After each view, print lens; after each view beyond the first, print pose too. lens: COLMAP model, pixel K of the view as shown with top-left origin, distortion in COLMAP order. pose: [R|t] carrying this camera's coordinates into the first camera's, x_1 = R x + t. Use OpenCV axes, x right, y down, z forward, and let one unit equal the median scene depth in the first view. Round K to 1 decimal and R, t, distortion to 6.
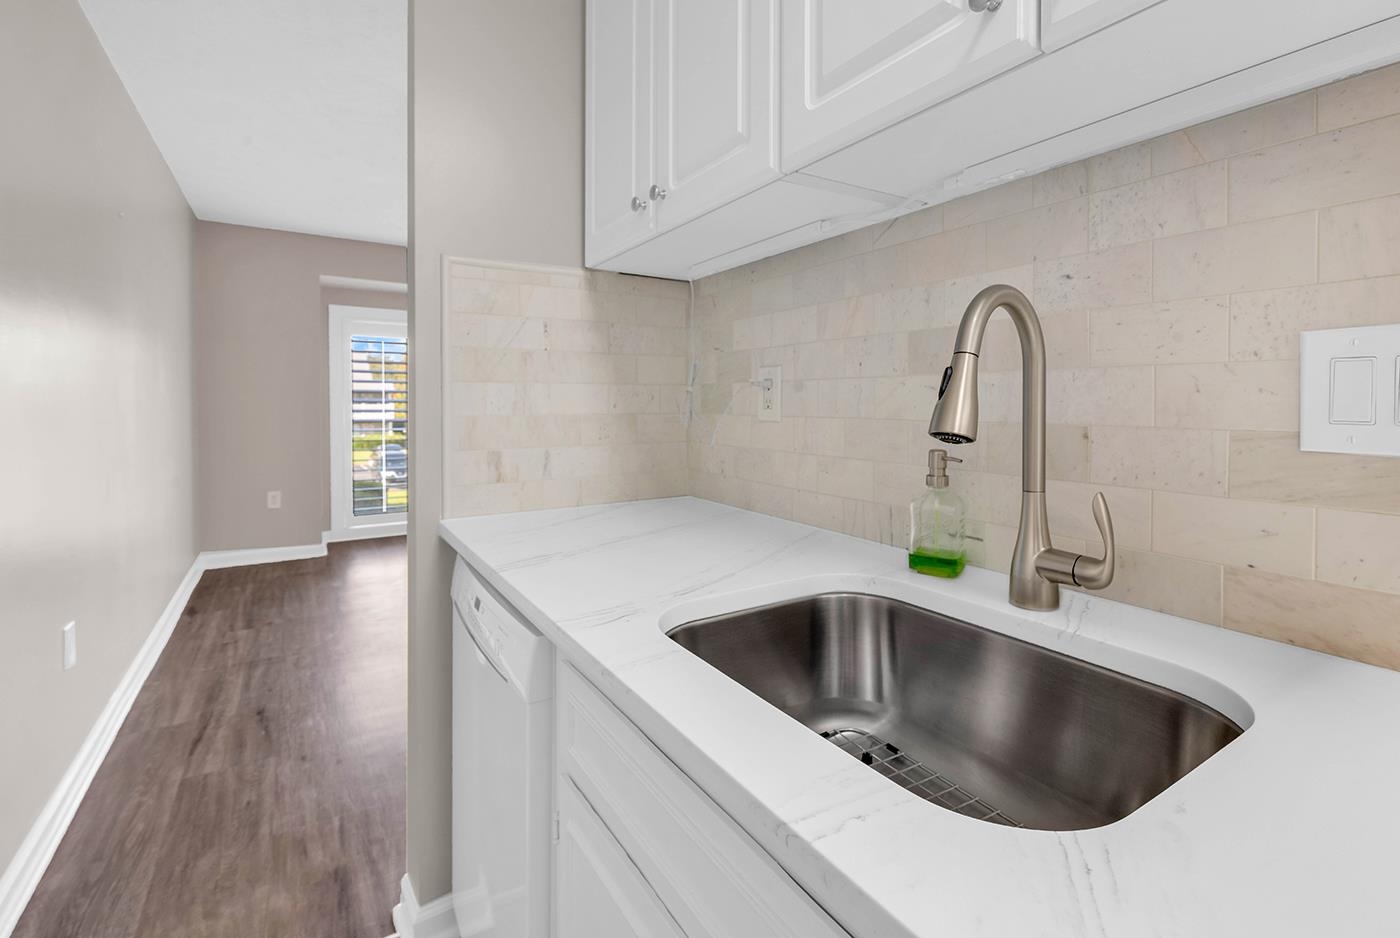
lens RADIAL K [[636.8, 0, 705.8], [0, 636.8, 409.8], [0, 0, 1]] dist [-0.000352, -0.001927]
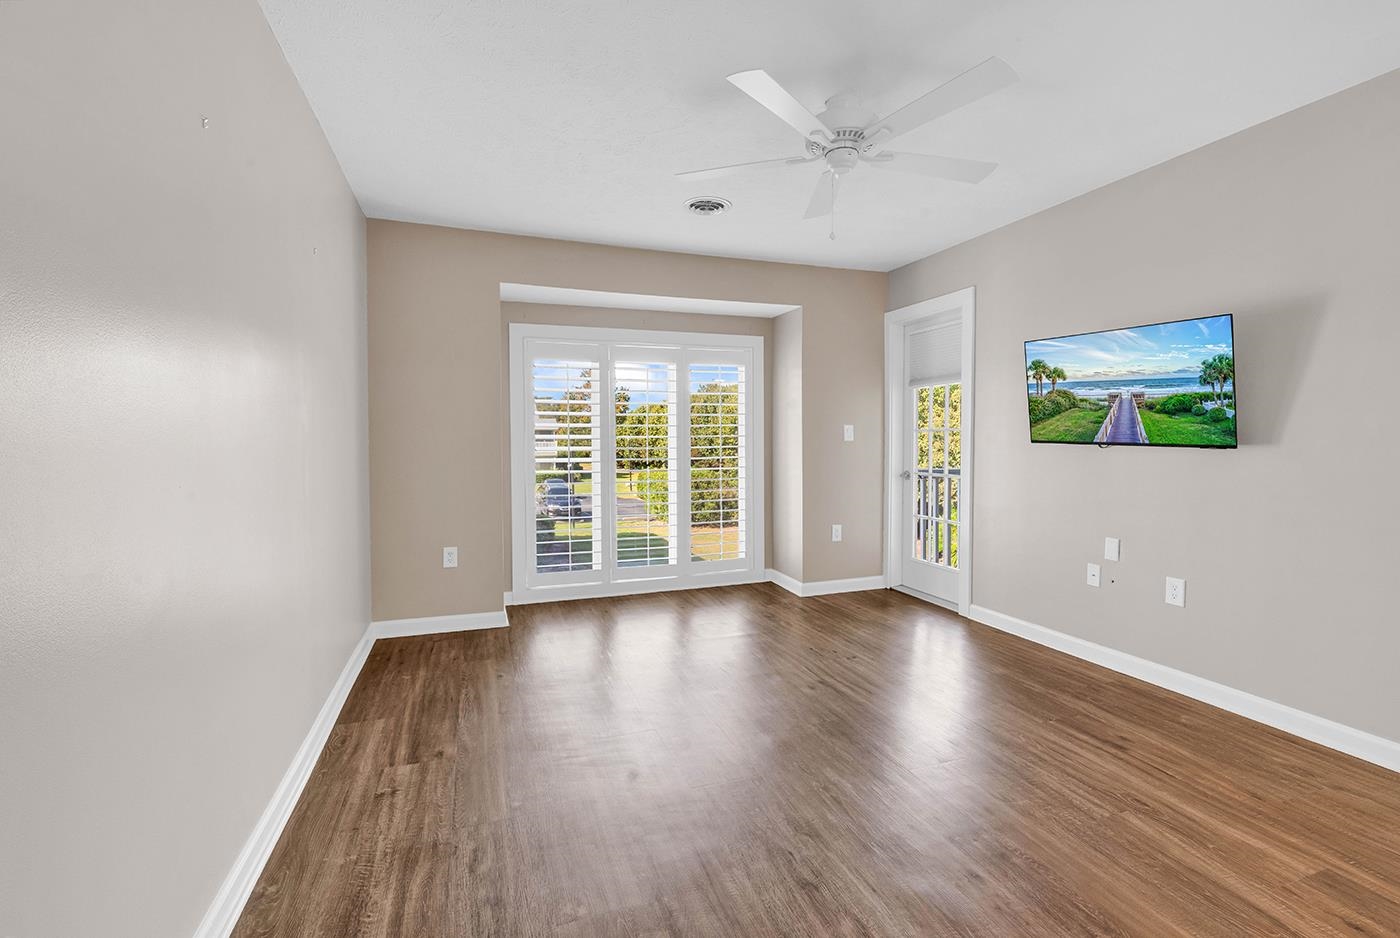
lens RADIAL K [[636.8, 0, 708.0], [0, 636.8, 458.5], [0, 0, 1]] dist [-0.000352, -0.001927]
pose [[0.975337, 0.014183, -0.220264, -0.204045], [-0.010620, 0.999793, 0.017352, -0.005307], [0.220464, -0.014585, 0.975286, 0.318512]]
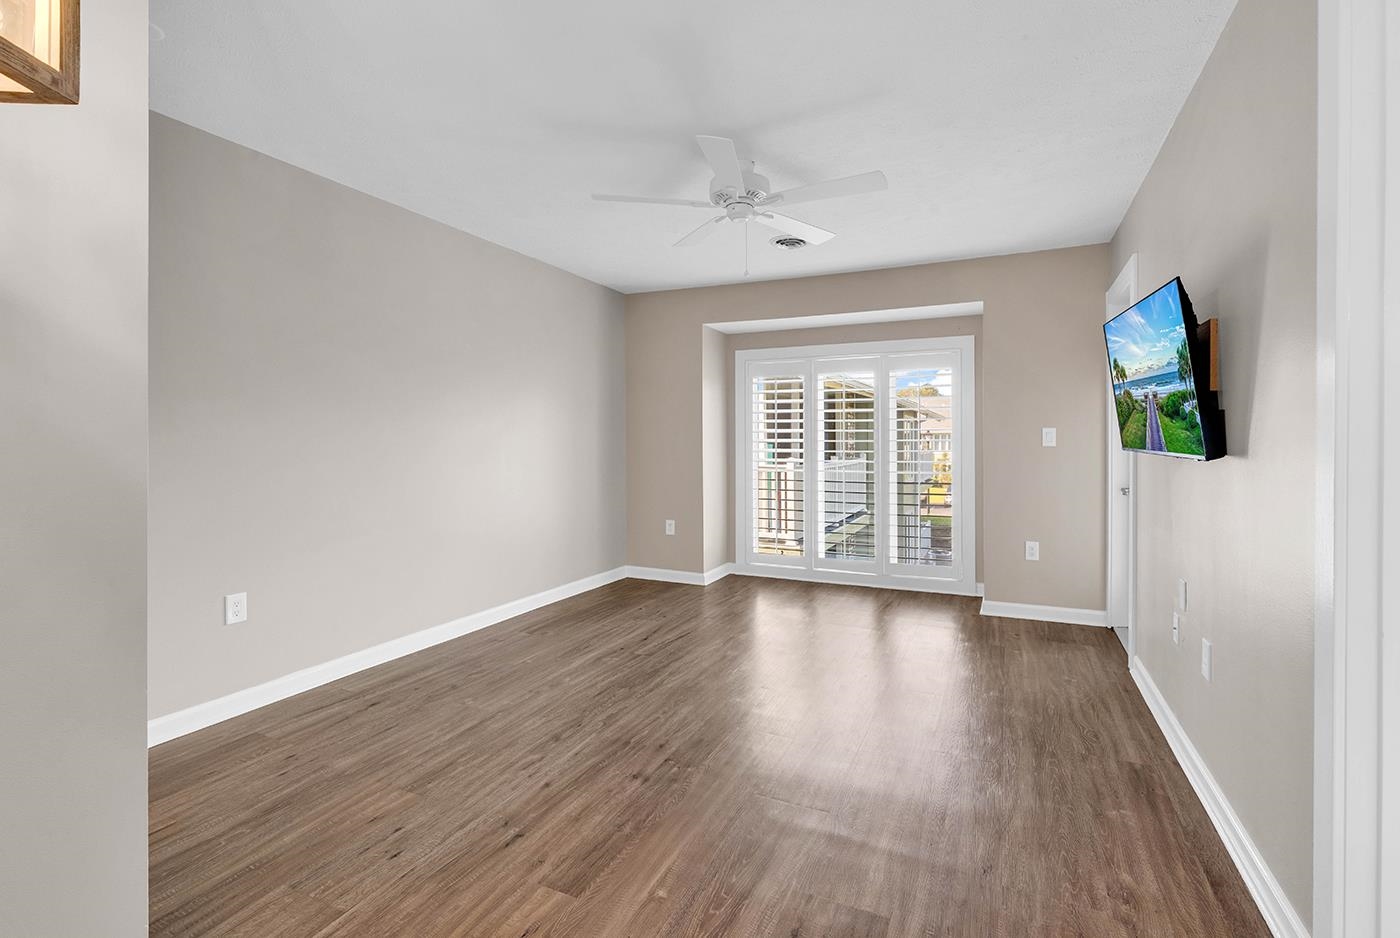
lens RADIAL K [[636.8, 0, 696.9], [0, 636.8, 435.6], [0, 0, 1]] dist [-0.000352, -0.001927]
pose [[0.536599, 0.002697, -0.843833, 0.358553], [-0.022366, 0.999689, -0.011027, -0.012871], [0.843541, 0.024790, 0.536493, 0.502931]]
